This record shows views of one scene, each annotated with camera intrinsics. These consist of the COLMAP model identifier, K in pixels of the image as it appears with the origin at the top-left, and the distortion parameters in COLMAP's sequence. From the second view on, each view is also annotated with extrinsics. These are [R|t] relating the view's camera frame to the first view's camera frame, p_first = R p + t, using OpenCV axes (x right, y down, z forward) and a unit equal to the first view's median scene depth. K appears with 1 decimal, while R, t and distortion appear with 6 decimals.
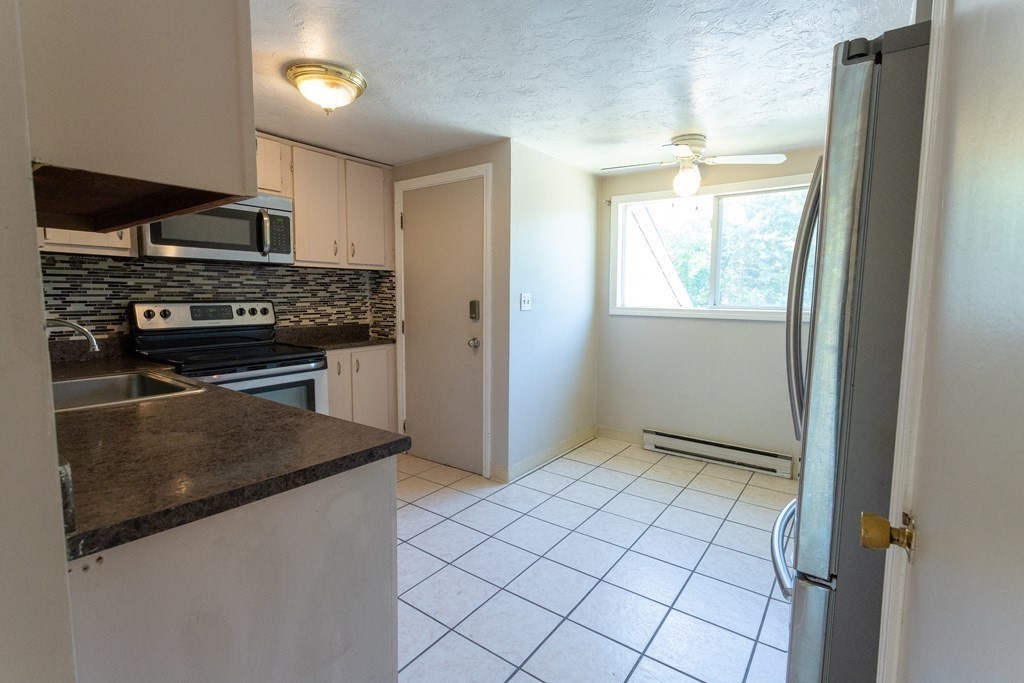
lens RADIAL K [[484.1, 0, 509.4], [0, 484.1, 337.2], [0, 0, 1]] dist [-0.002965, 0.003921]
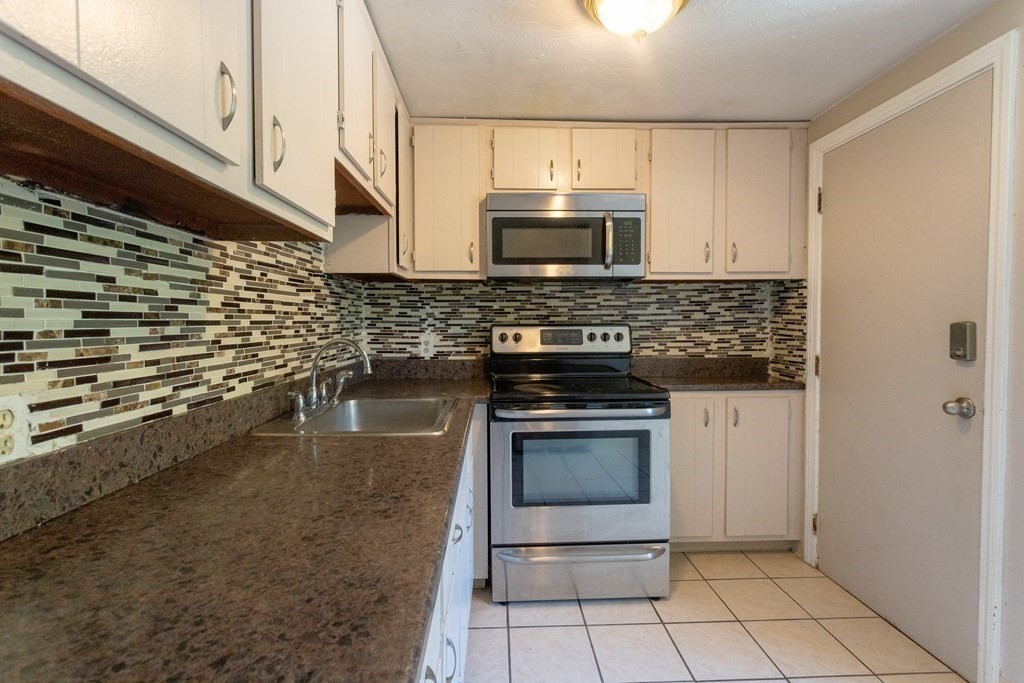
lens RADIAL K [[484.1, 0, 502.8], [0, 484.1, 335.5], [0, 0, 1]] dist [-0.002965, 0.003921]
pose [[0.617939, 0.014693, -0.786088, 0.027907], [-0.063027, 0.997533, -0.030900, -0.017328], [0.783695, 0.068639, 0.617341, 0.326812]]
